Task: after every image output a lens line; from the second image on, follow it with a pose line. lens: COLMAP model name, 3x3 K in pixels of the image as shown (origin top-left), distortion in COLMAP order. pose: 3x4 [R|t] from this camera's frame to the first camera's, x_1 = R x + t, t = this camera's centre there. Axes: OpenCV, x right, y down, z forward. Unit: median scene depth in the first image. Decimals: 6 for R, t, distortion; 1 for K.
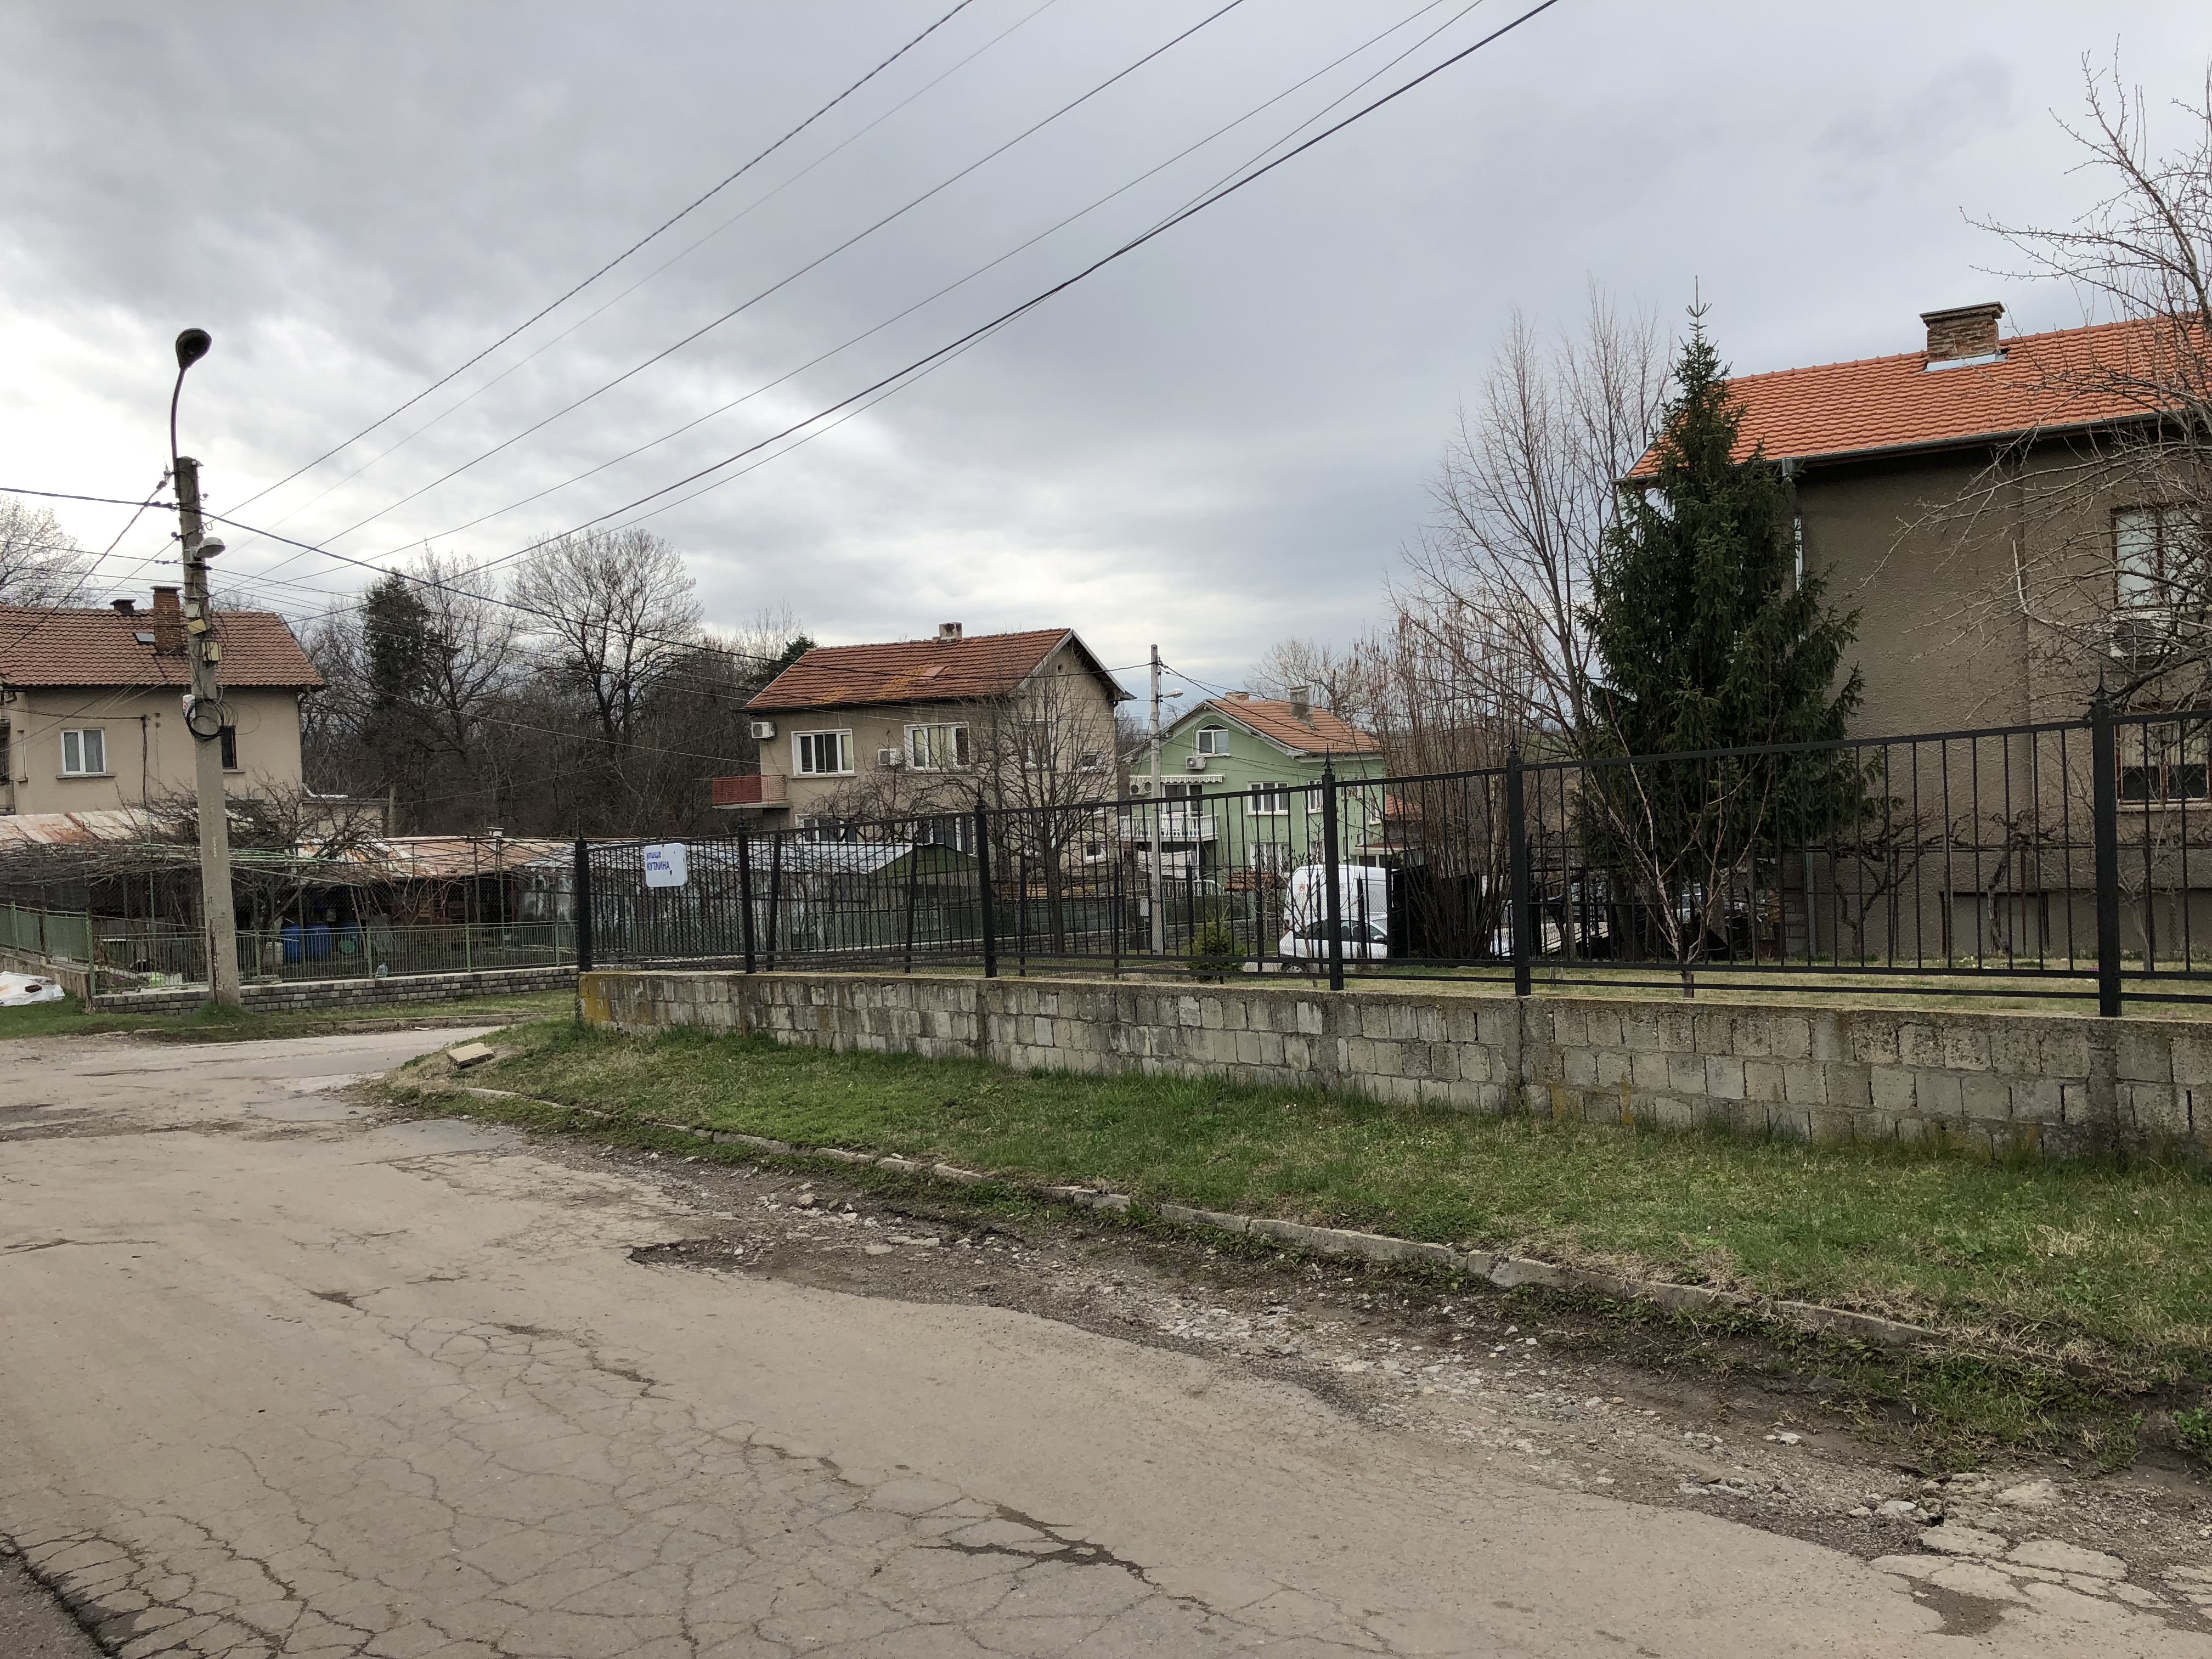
lens RADIAL K [[1788.9, 0, 1105.5], [0, 1788.9, 826.6], [0, 0, 1]] dist [0.011896, -0.029632]
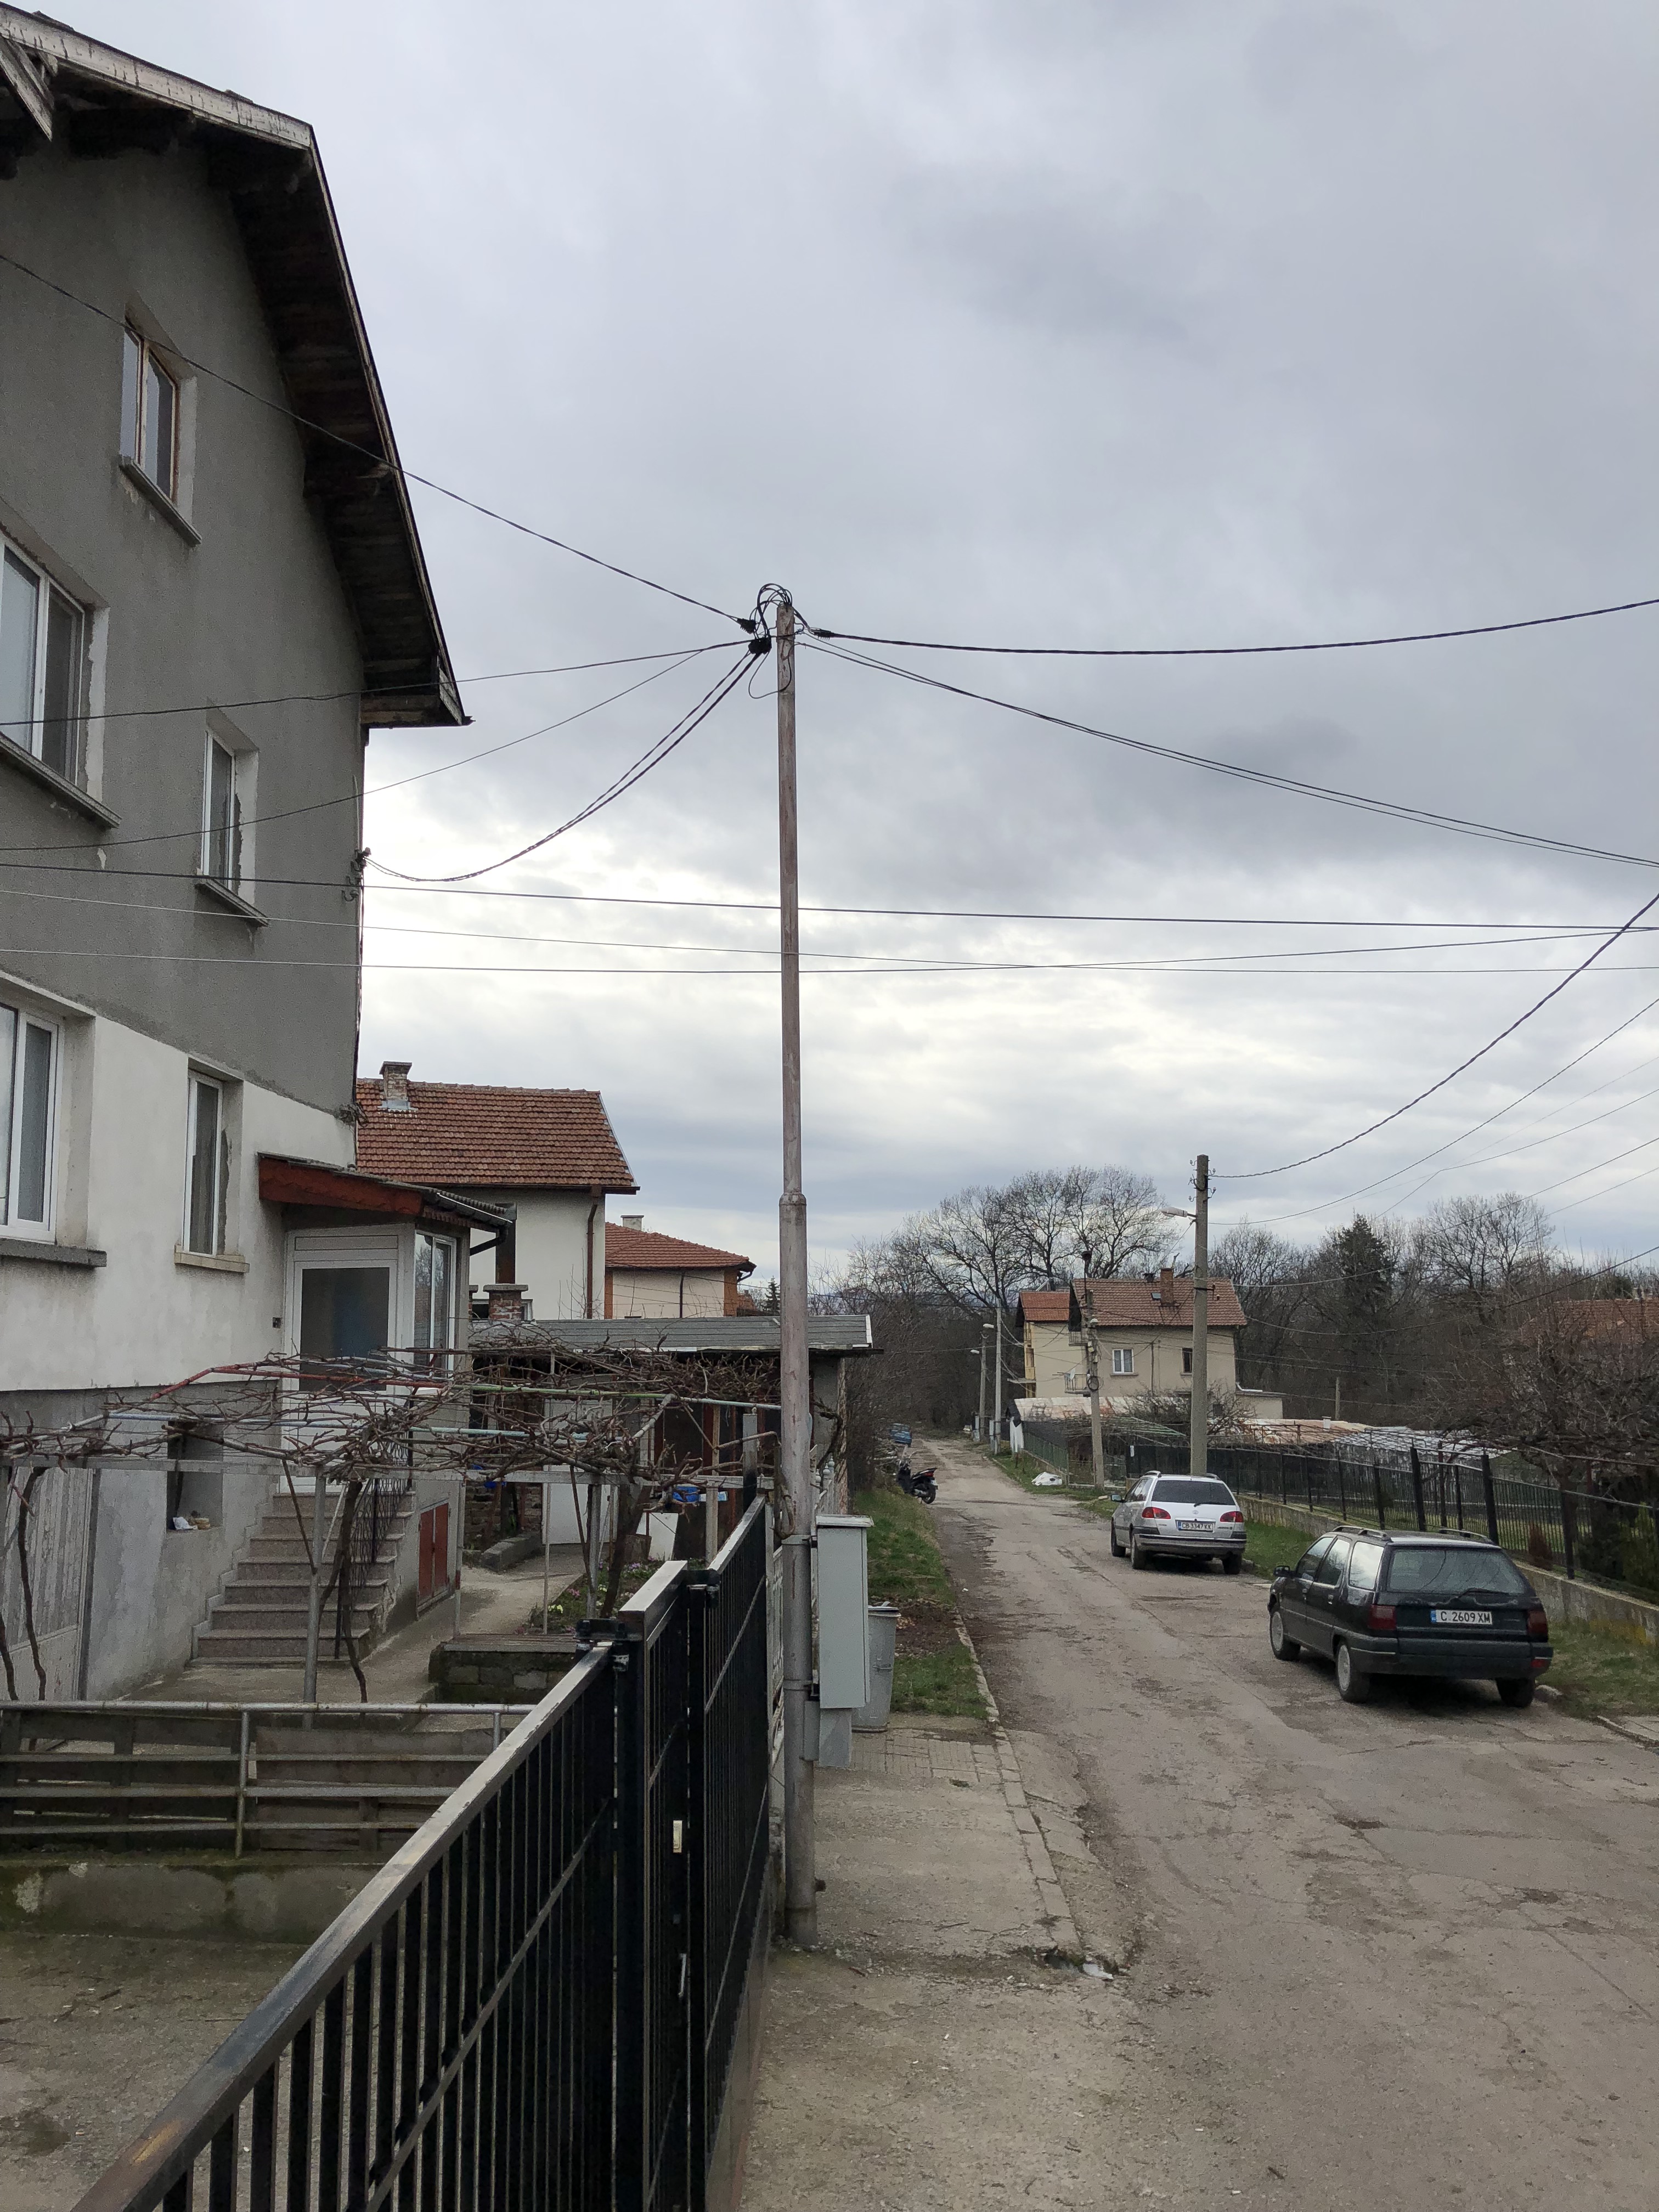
lens RADIAL K [[1788.9, 0, 820.9], [0, 1788.9, 1108.0], [0, 0, 1]] dist [0.011896, -0.029632]
pose [[0.735455, -0.065119, -0.674437, 0.427895], [-0.040387, 0.989388, -0.139569, -0.029474], [0.676369, 0.129885, 0.725021, -0.532903]]
